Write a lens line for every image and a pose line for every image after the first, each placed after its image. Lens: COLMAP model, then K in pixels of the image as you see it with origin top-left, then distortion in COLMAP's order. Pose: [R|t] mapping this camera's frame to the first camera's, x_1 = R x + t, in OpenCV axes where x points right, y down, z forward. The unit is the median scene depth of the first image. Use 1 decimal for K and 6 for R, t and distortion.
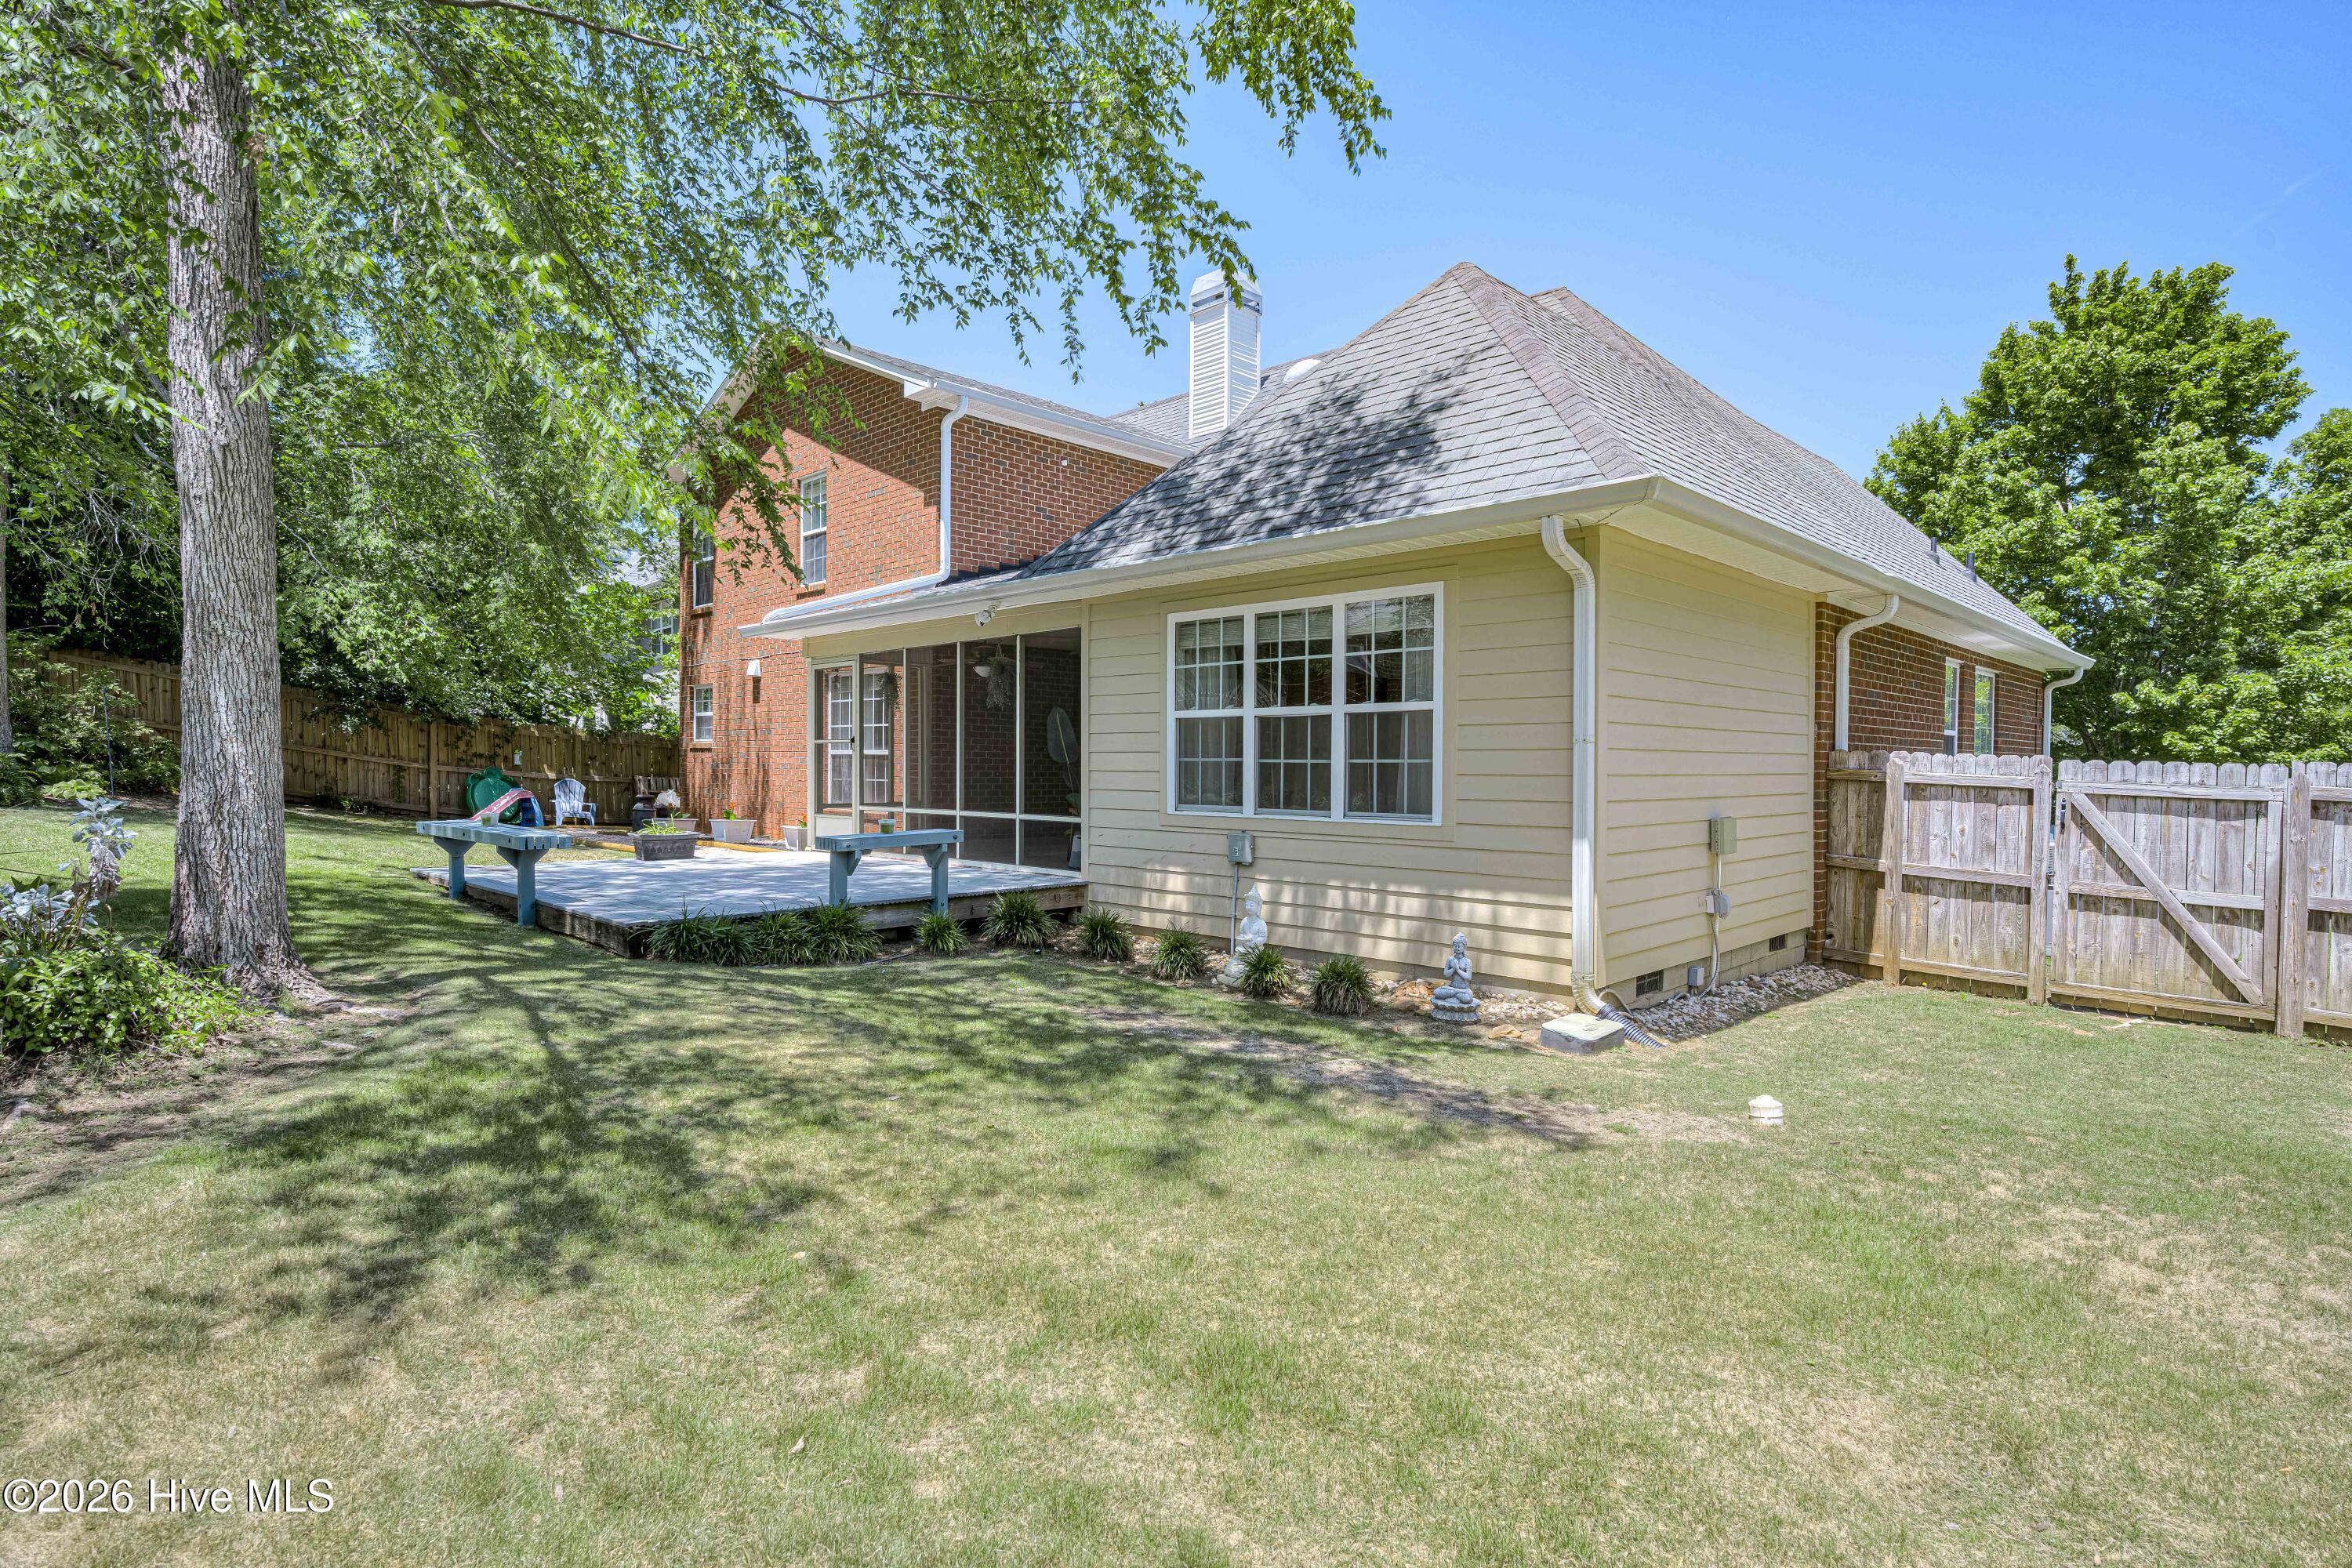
lens RADIAL K [[1223.6, 0, 1173.3], [0, 1223.6, 782.0], [0, 0, 1]] dist [-0.000870, 0.000387]
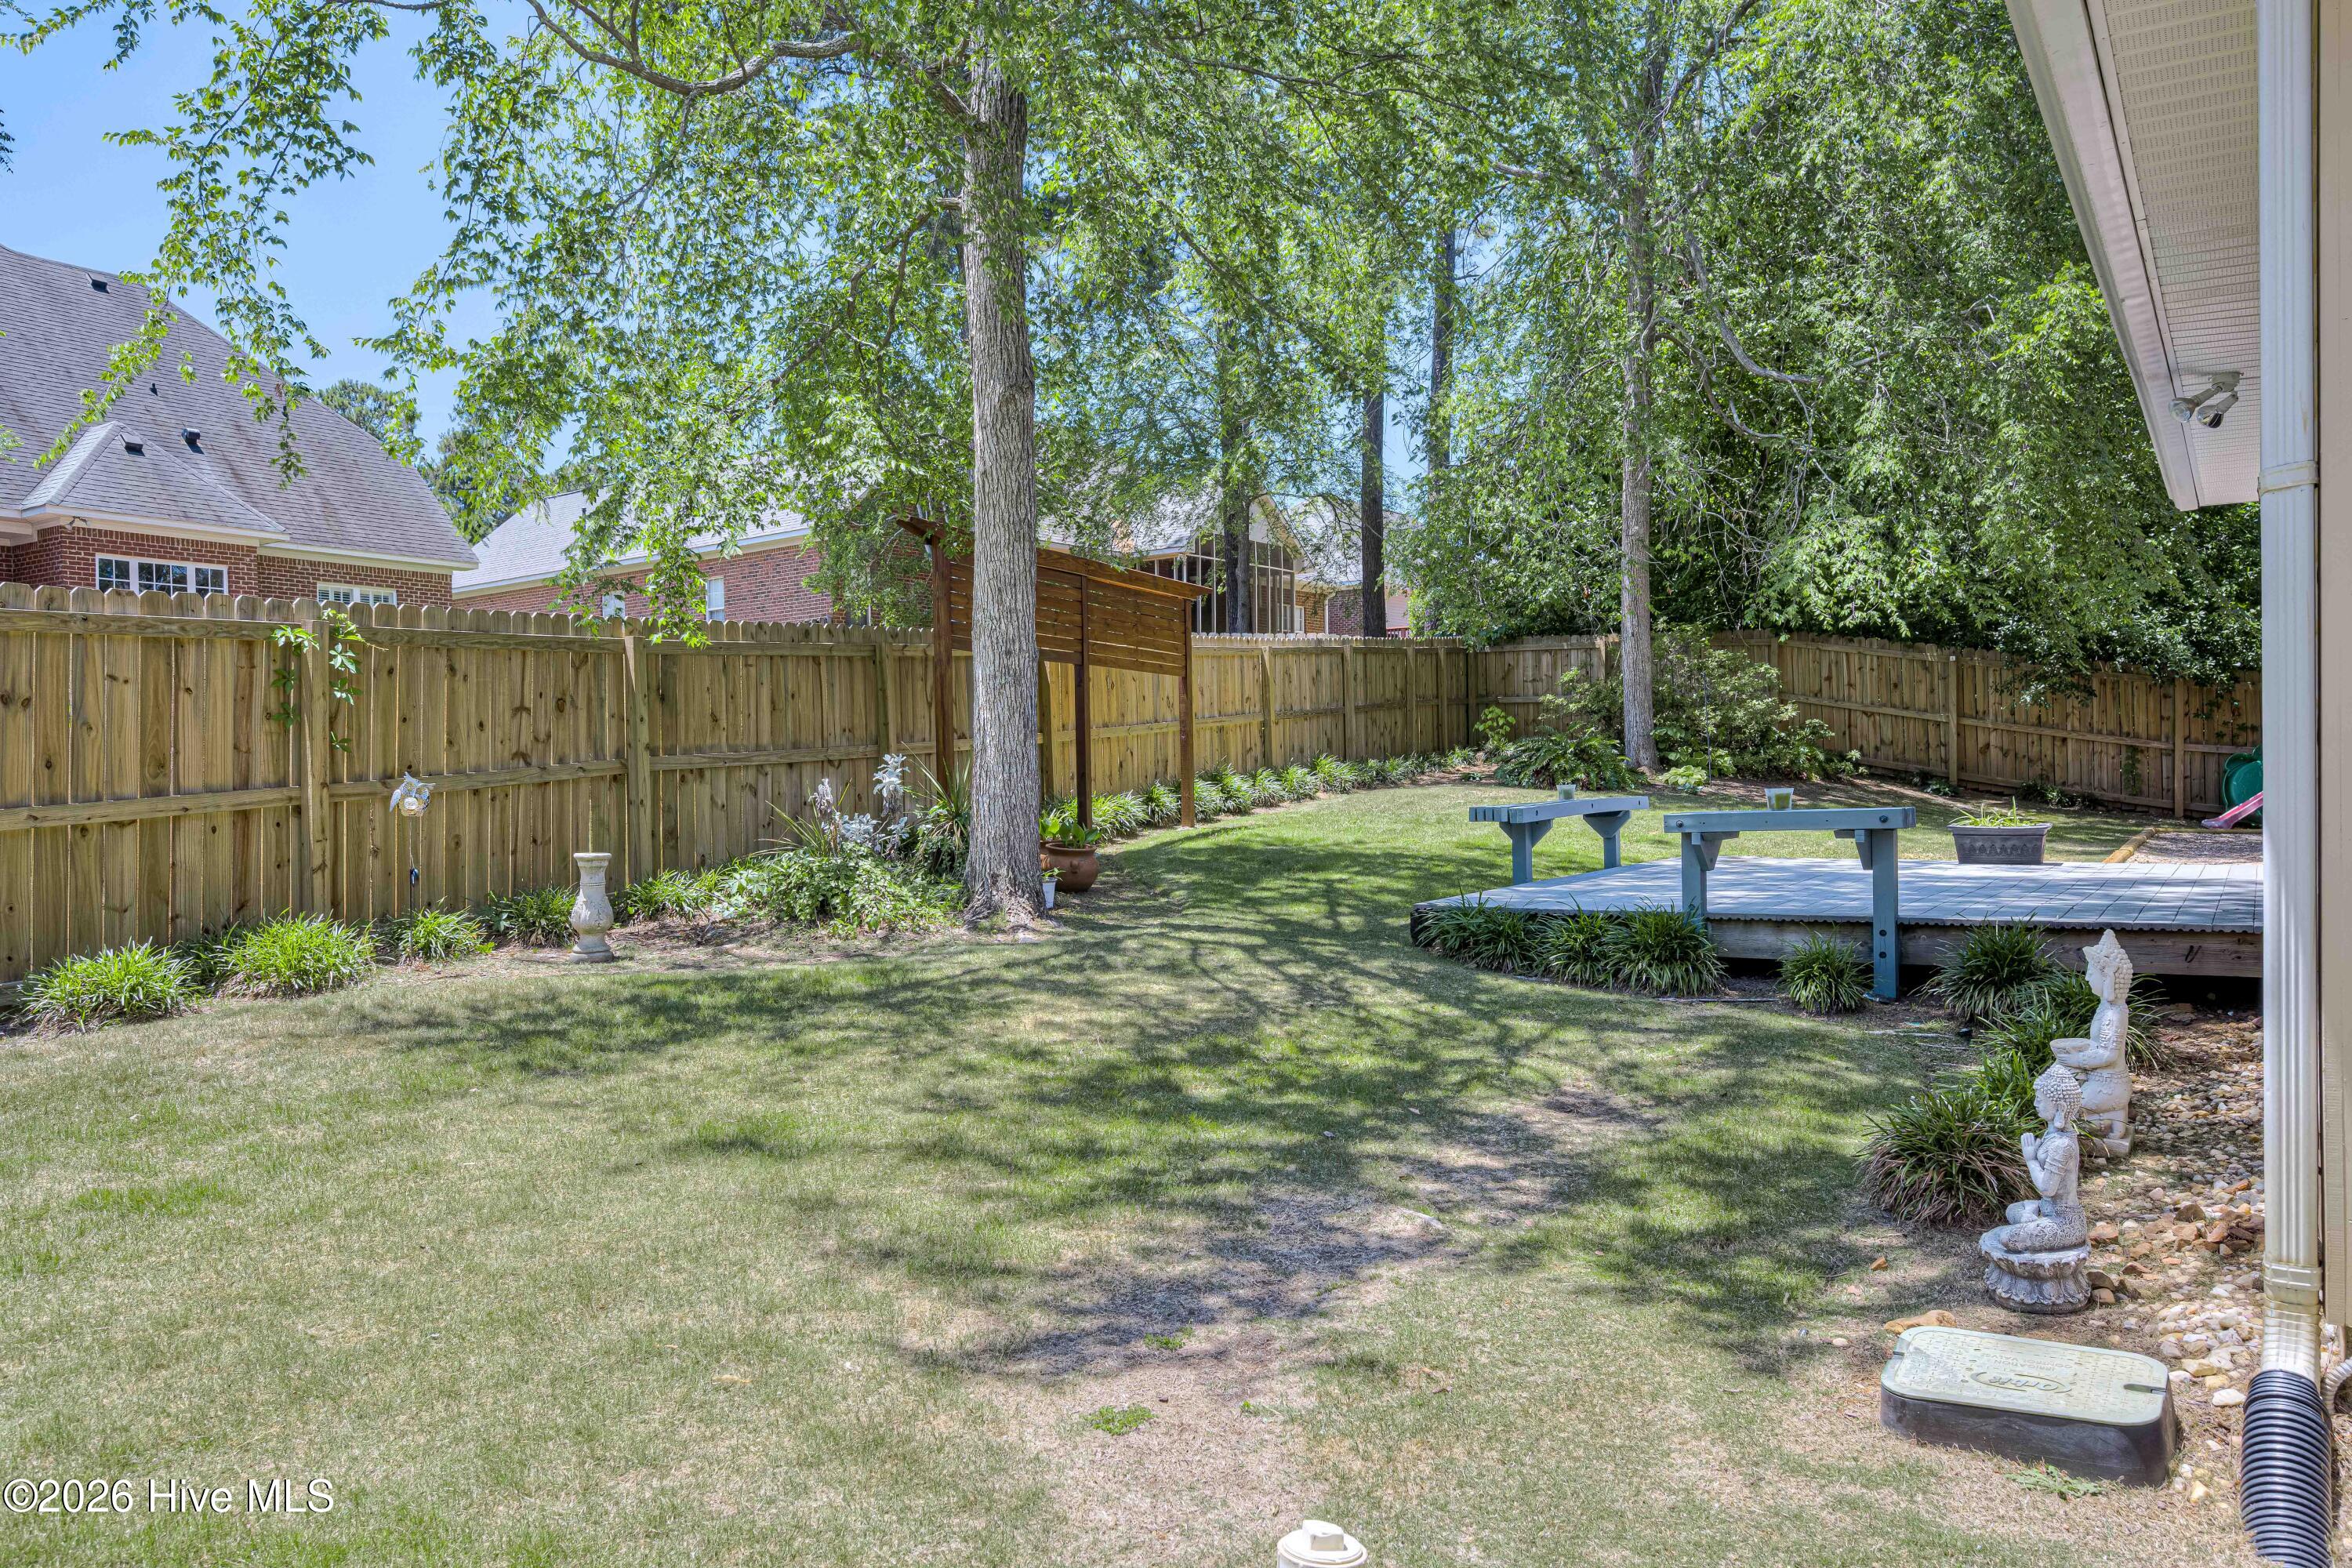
lens RADIAL K [[1678.4, 0, 1175.8], [0, 1678.4, 786.5], [0, 0, 1]] dist [0.007180, 0.000358]
pose [[0.138468, -0.010757, -0.990308, 0.720381], [0.005352, 0.999935, -0.010113, 0.046177], [0.990352, -0.003900, 0.138517, 0.696546]]
